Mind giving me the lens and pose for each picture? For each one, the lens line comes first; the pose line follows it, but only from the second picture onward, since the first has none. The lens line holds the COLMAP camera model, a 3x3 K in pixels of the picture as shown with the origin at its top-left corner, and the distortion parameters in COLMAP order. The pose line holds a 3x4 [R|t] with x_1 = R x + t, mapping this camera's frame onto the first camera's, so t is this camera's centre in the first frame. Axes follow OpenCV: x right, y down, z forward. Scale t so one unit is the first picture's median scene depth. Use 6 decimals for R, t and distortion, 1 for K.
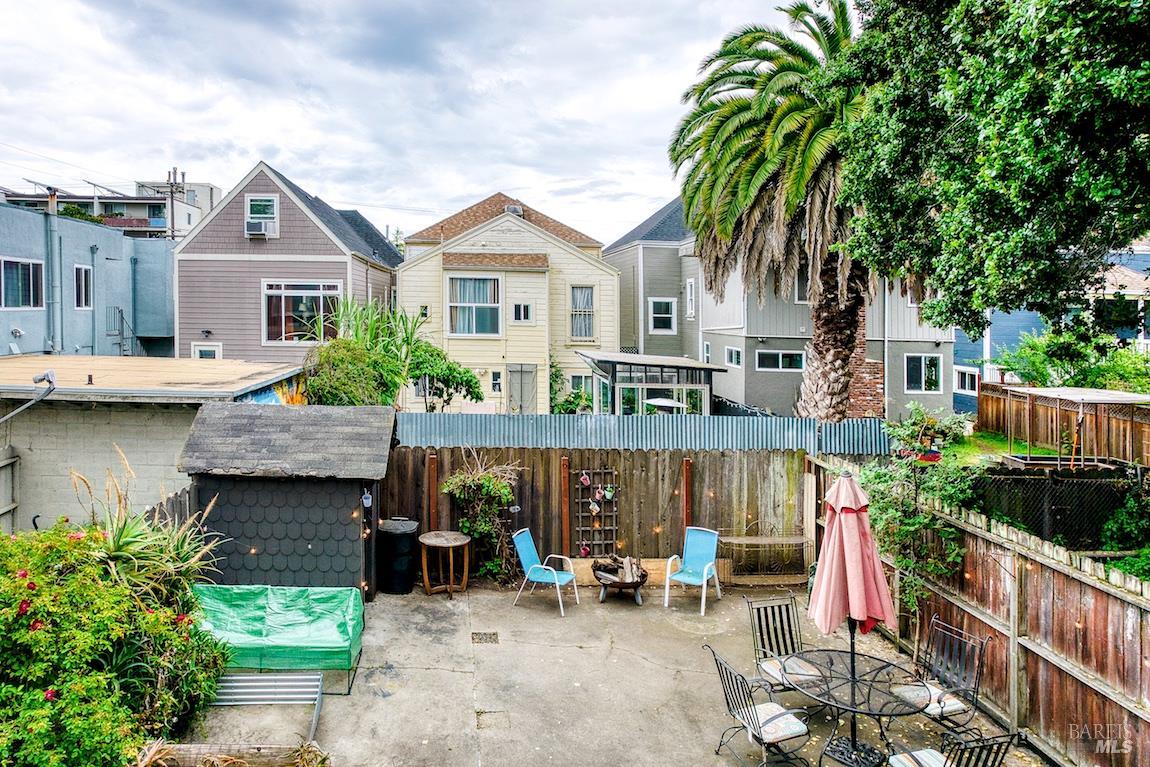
lens RADIAL K [[747.7, 0, 457.1], [0, 747.7, 384.3], [0, 0, 1]] dist [-0.049149, 0.030131]
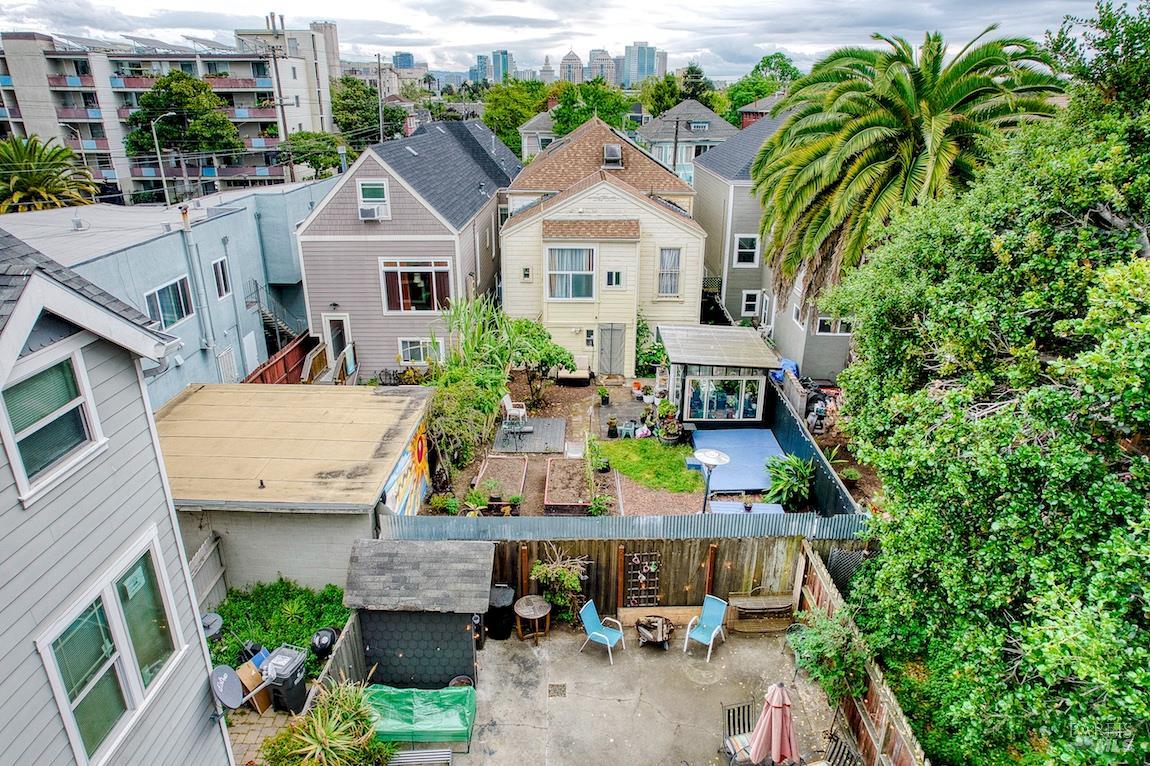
lens RADIAL K [[719.1, 0, 575.0], [0, 719.1, 383.0], [0, 0, 1]] dist [-0.039194, 0.001148]
pose [[0.999918, 0.012128, 0.004040, 0.034891], [-0.012768, 0.932108, 0.361955, -0.449138], [0.000624, -0.361977, 0.932187, -0.075617]]
